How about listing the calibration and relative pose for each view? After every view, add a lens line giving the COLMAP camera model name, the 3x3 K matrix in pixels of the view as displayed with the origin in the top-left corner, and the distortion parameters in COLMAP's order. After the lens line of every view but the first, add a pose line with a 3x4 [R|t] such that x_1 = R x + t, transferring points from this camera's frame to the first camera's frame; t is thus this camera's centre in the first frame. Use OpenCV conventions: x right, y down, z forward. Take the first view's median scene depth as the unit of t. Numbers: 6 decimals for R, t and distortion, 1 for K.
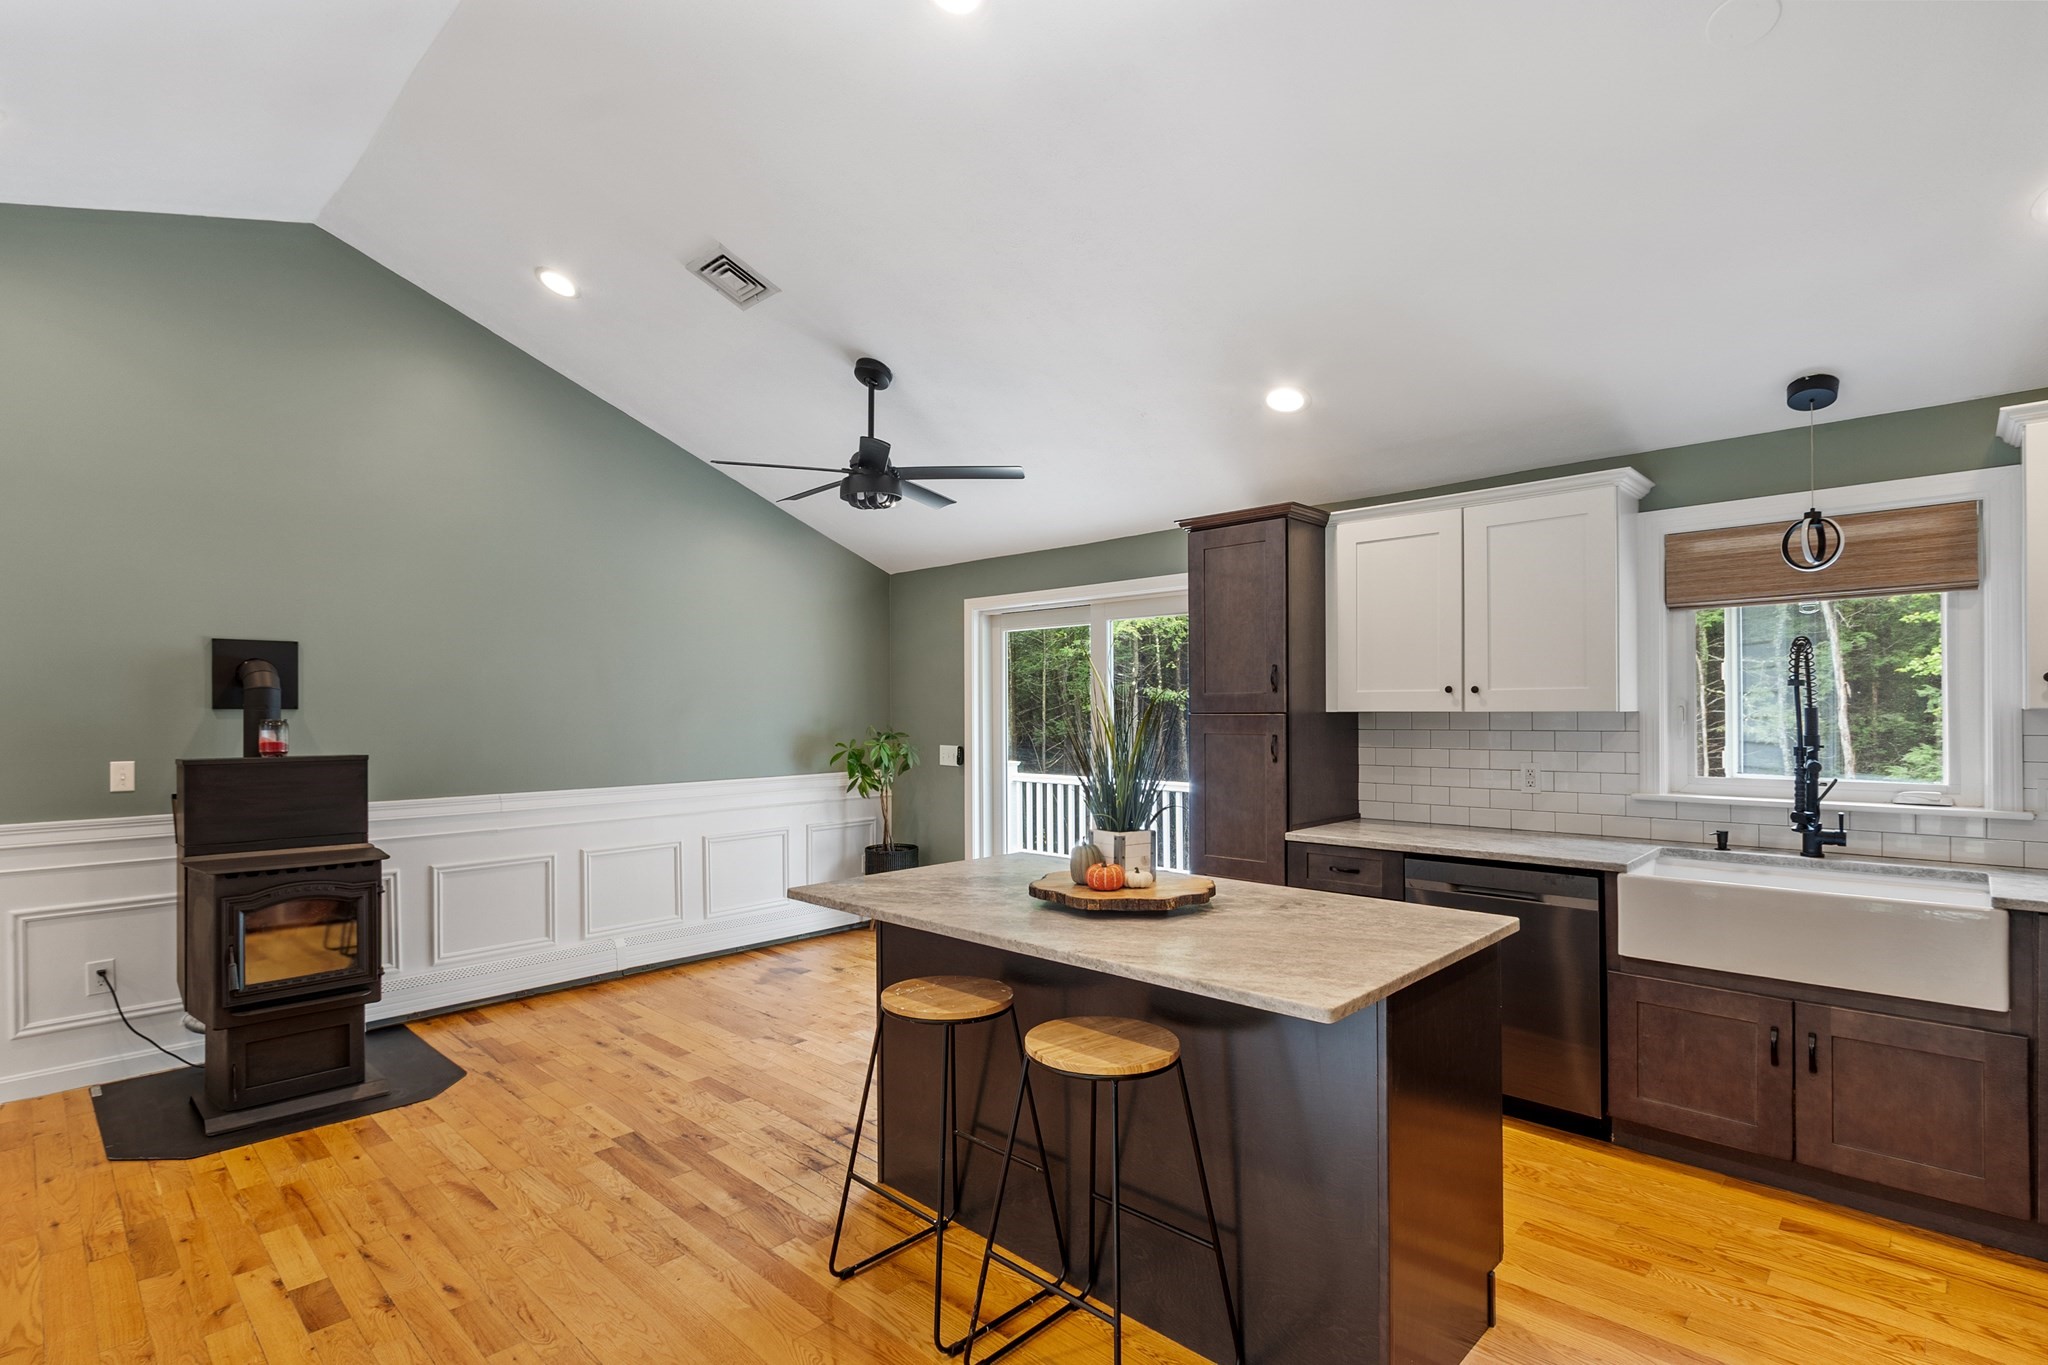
lens RADIAL K [[979.5, 0, 996.8], [0, 979.5, 712.4], [0, 0, 1]] dist [-0.000184, 0.000220]
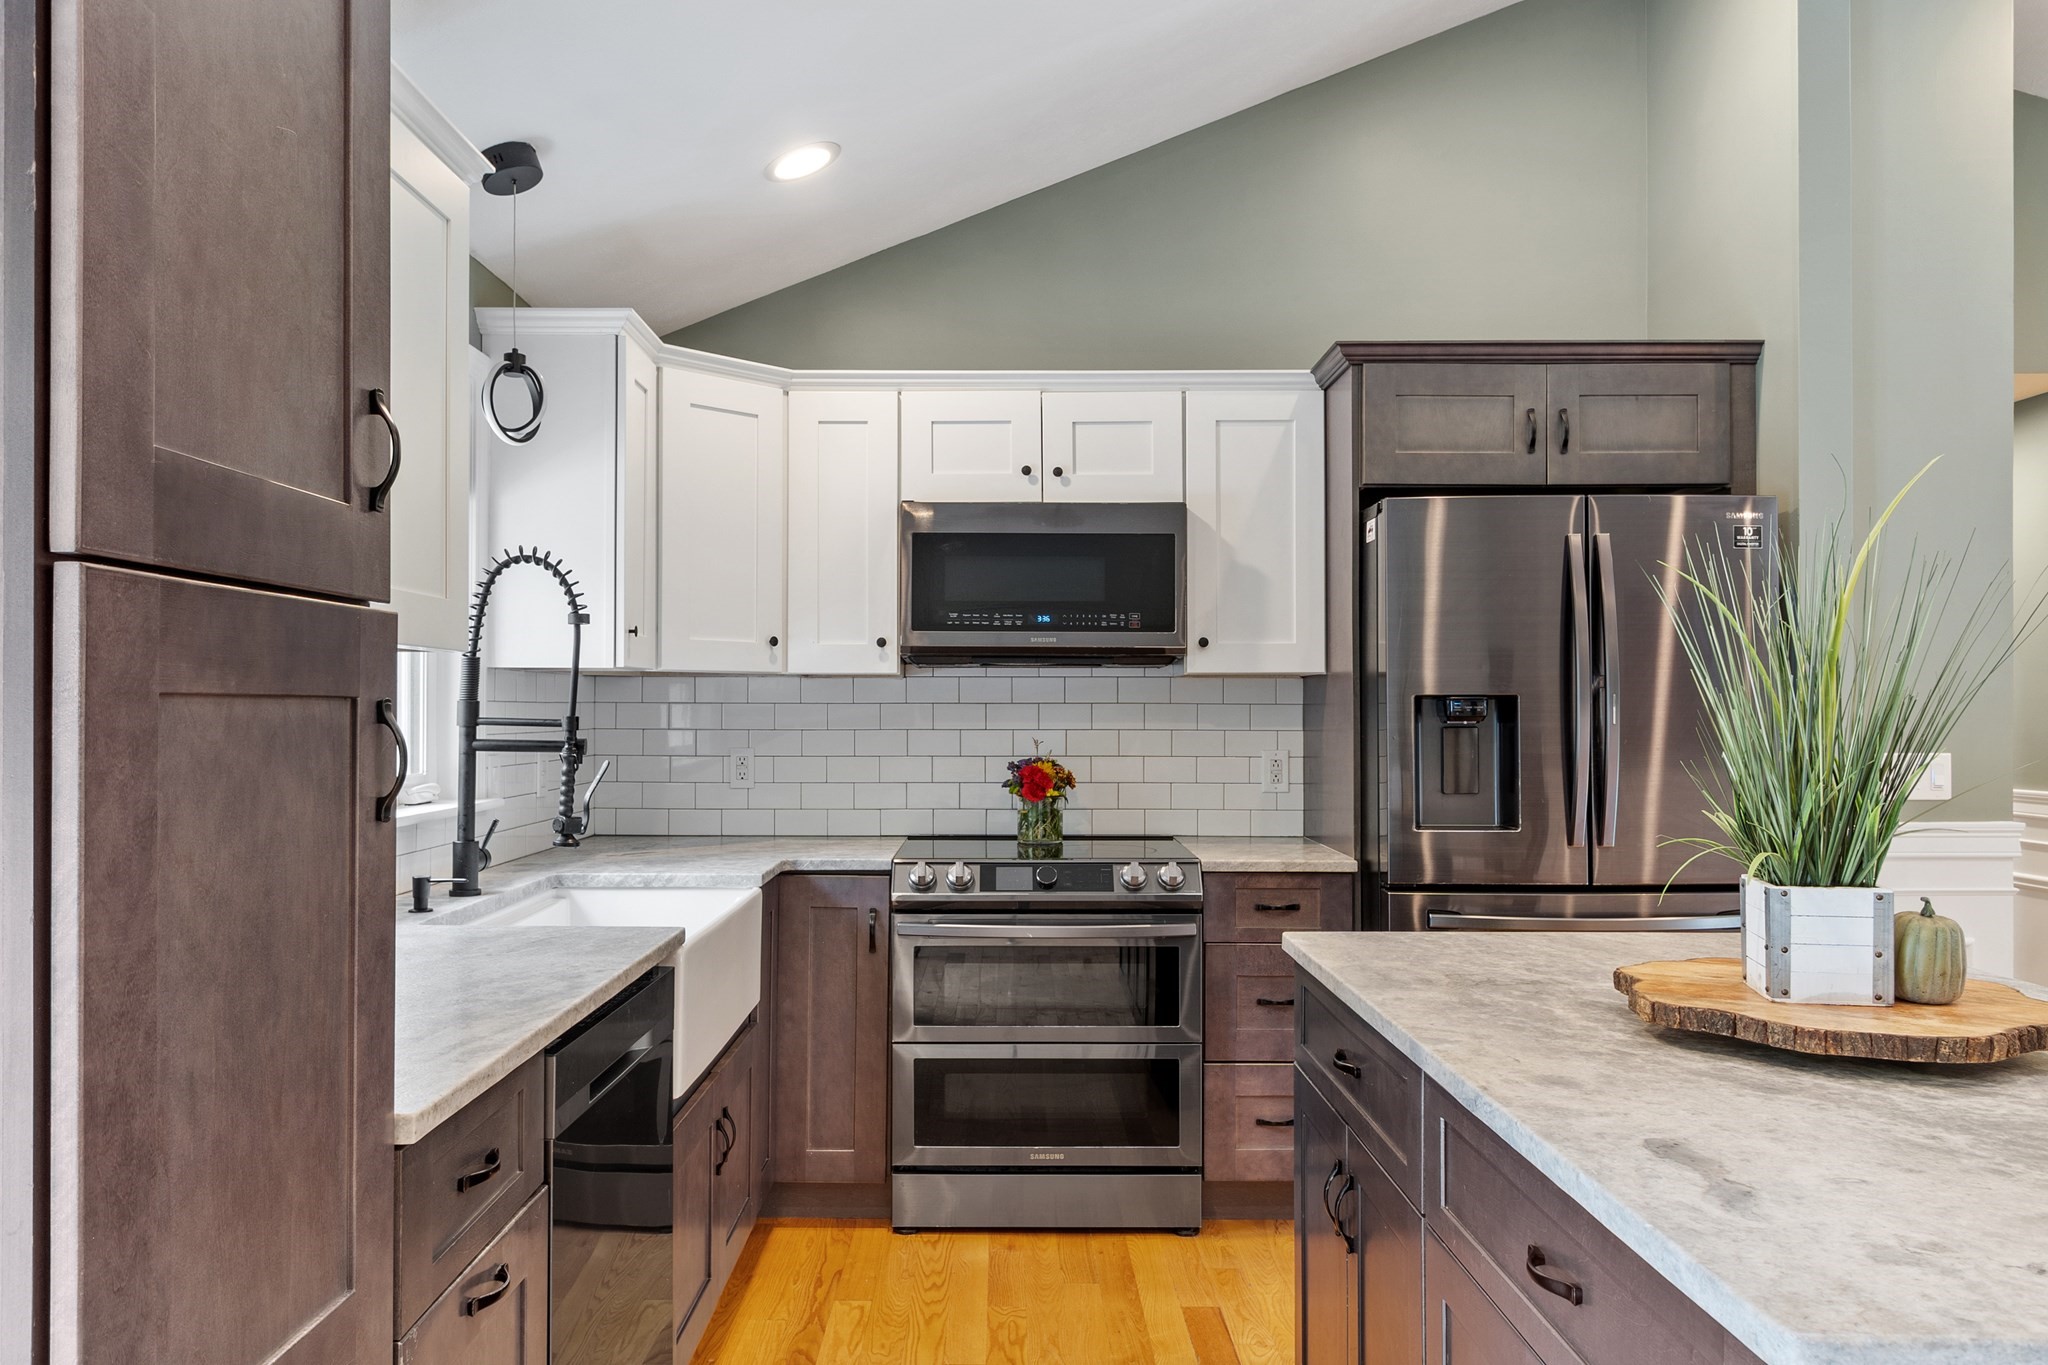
lens RADIAL K [[1456.5, 0, 992.1], [0, 1456.5, 696.3], [0, 0, 1]] dist [0.000601, -0.002030]
pose [[-0.700238, 0.013455, 0.713783, -0.064052], [0.006837, 0.999903, -0.012140, 0.031785], [-0.713877, -0.003621, -0.700262, 1.328764]]
